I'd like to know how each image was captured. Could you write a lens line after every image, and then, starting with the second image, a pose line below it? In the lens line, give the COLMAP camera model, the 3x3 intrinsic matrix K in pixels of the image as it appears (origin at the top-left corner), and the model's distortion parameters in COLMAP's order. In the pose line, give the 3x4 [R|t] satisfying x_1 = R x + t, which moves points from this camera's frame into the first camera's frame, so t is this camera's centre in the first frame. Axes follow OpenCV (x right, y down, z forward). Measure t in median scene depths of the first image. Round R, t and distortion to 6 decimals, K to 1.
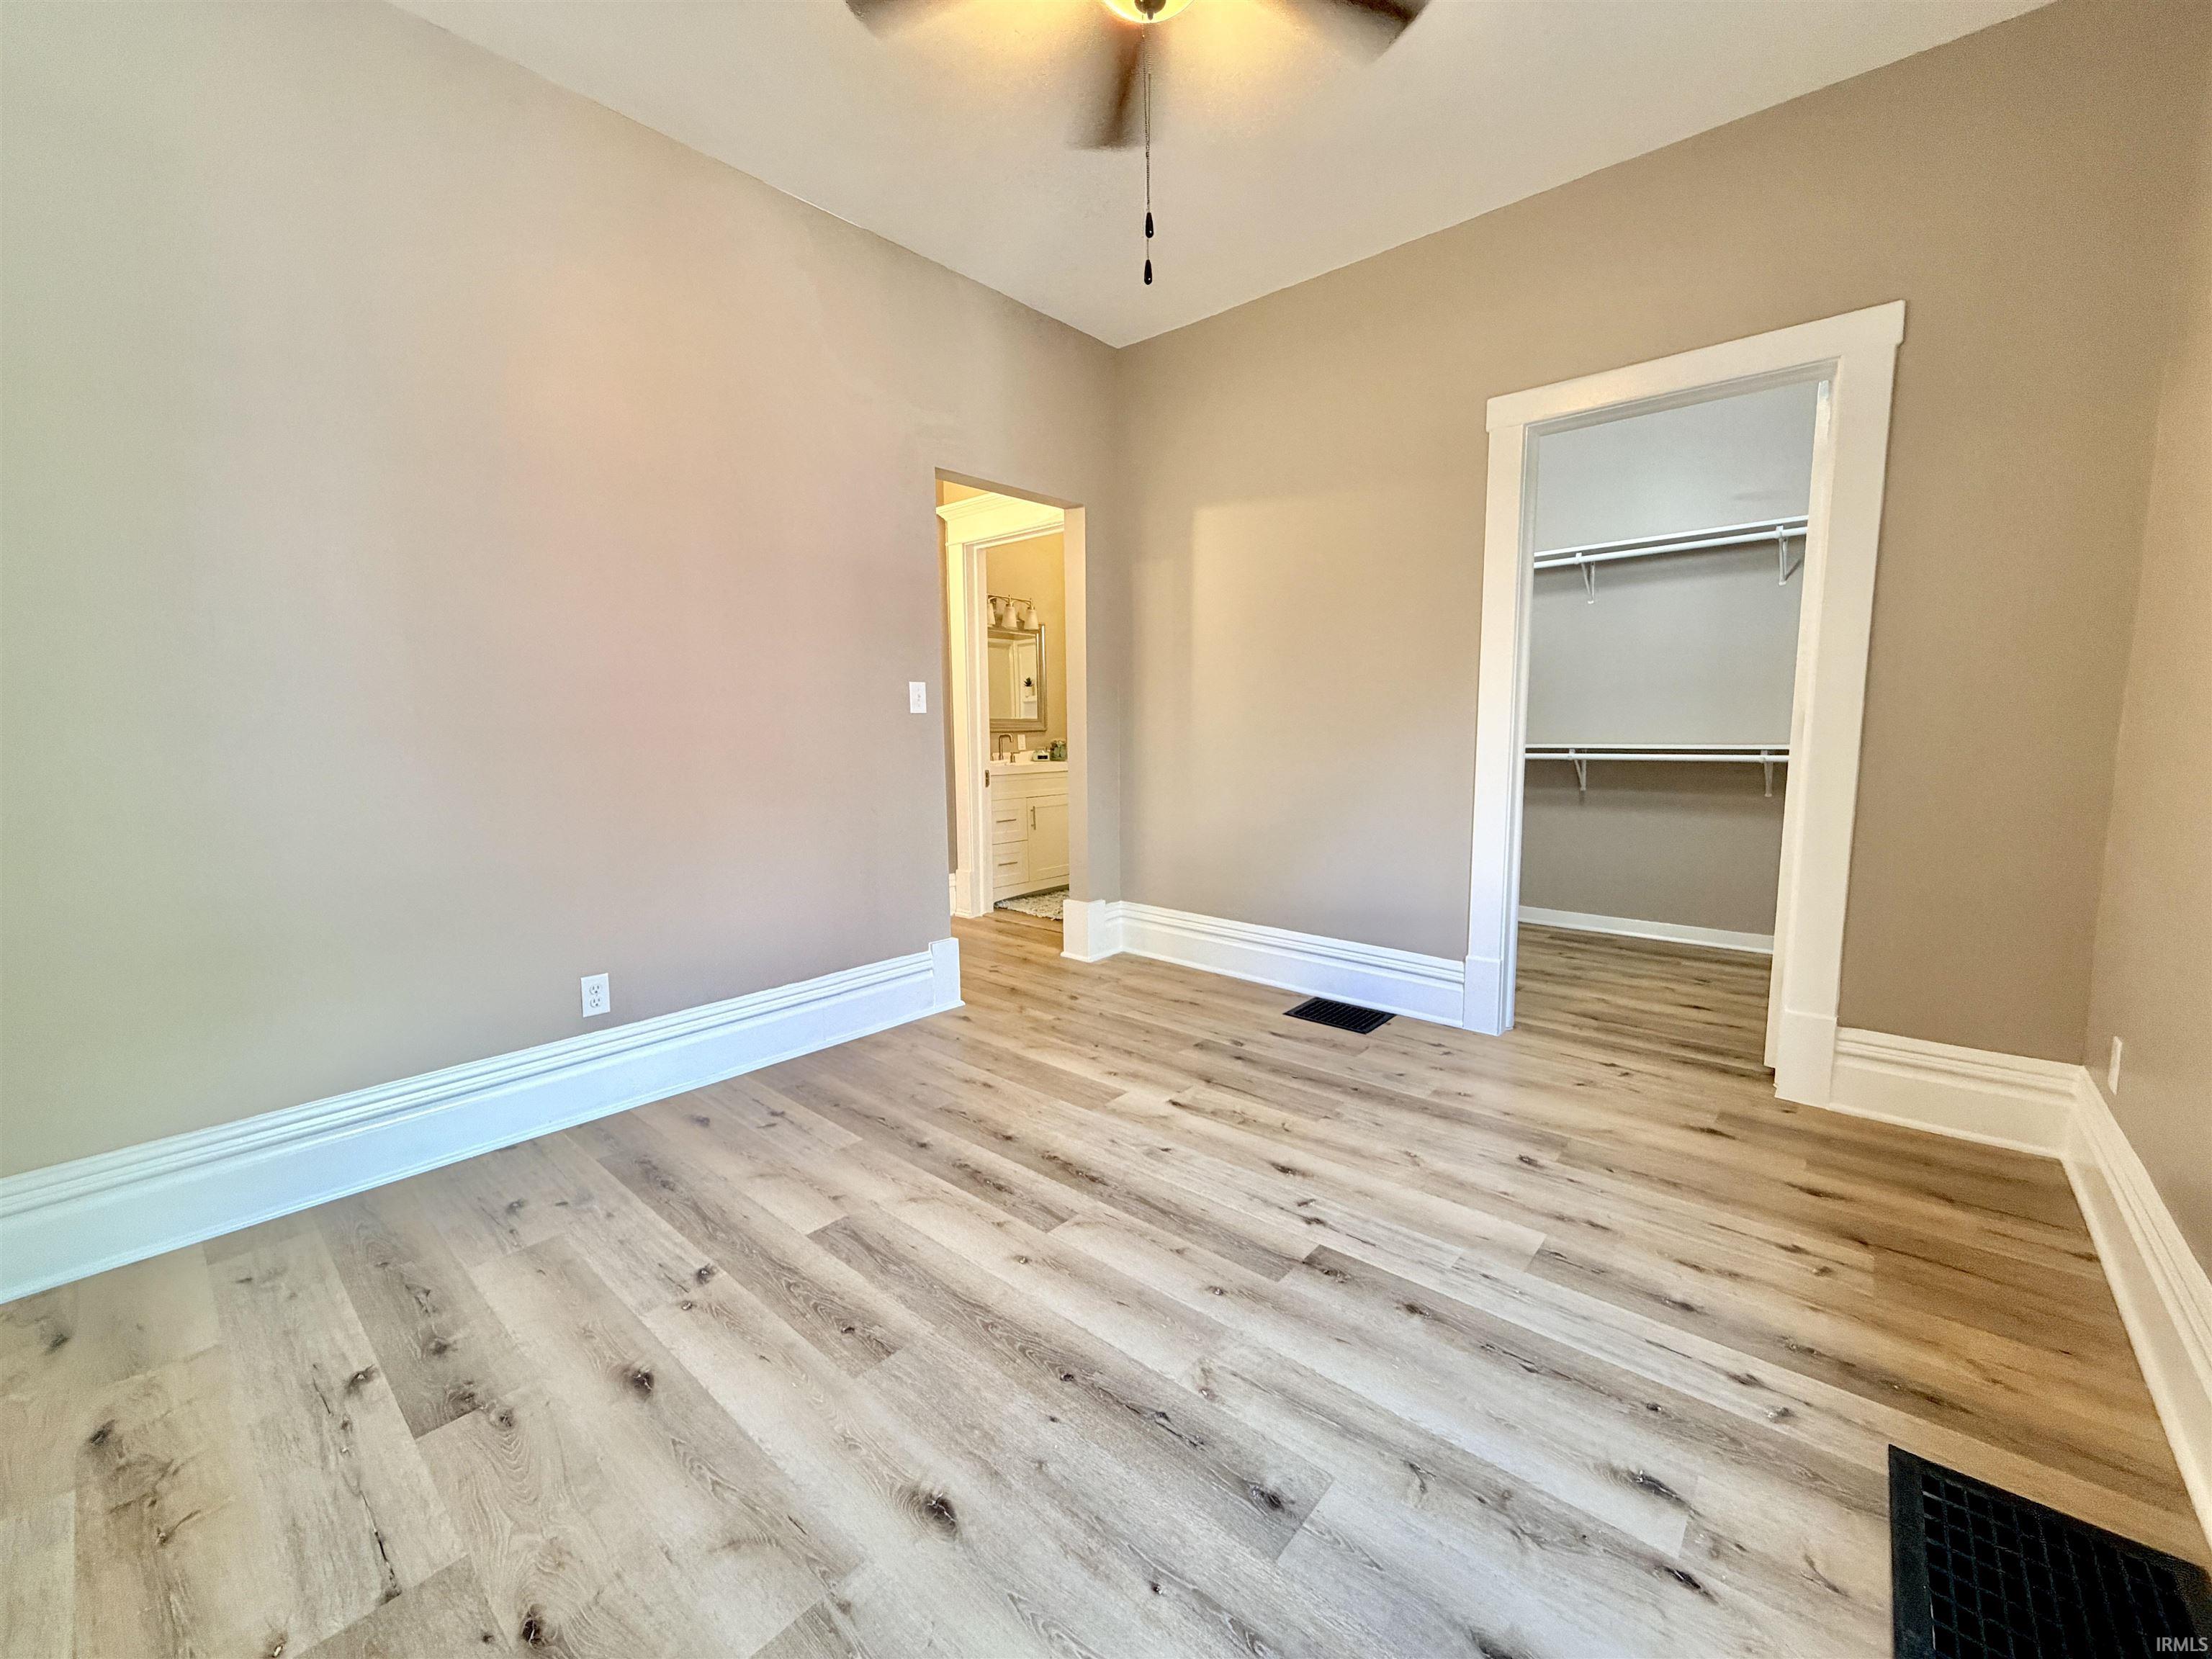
lens RADIAL K [[882.0, 0, 1112.4], [0, 882.0, 837.4], [0, 0, 1]] dist [0.002380, 0.000164]
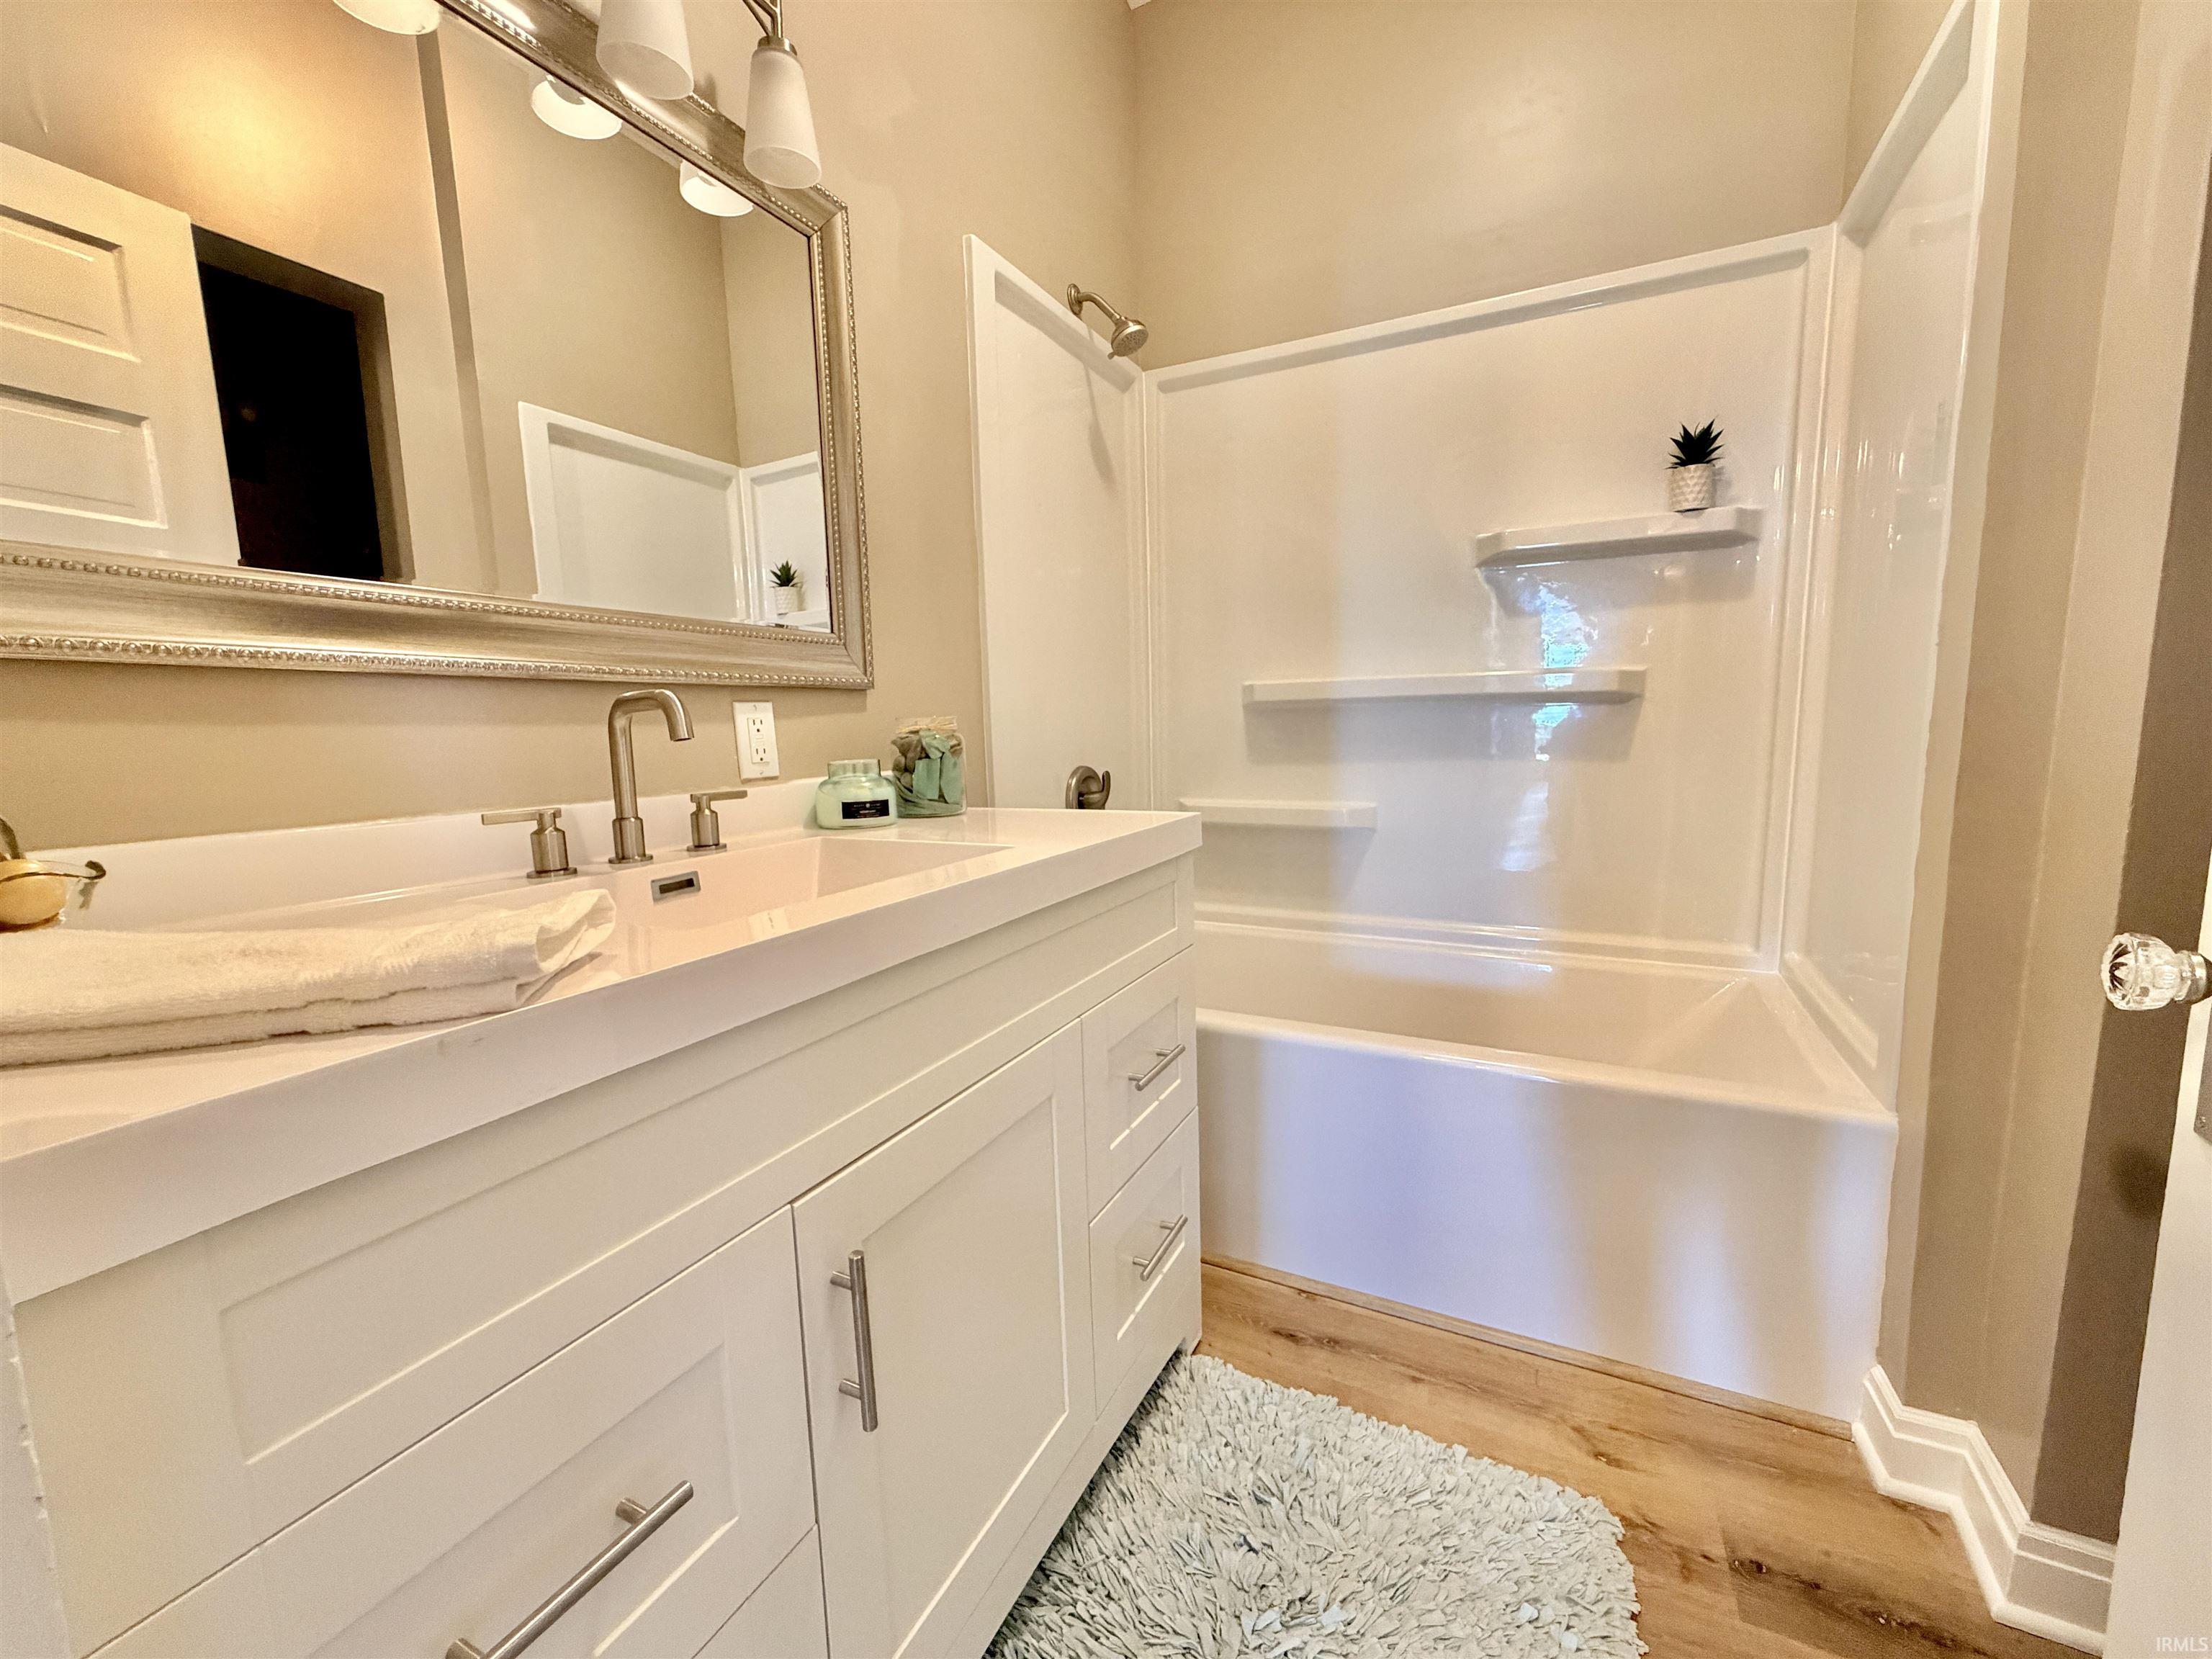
lens RADIAL K [[882.0, 0, 1105.6], [0, 882.0, 834.5], [0, 0, 1]] dist [0.002380, 0.000164]
pose [[0.970857, -0.044657, 0.235462, -0.072417], [0.043356, 0.999002, 0.010701, -0.083369], [-0.235705, -0.000180, 0.971825, 0.772023]]
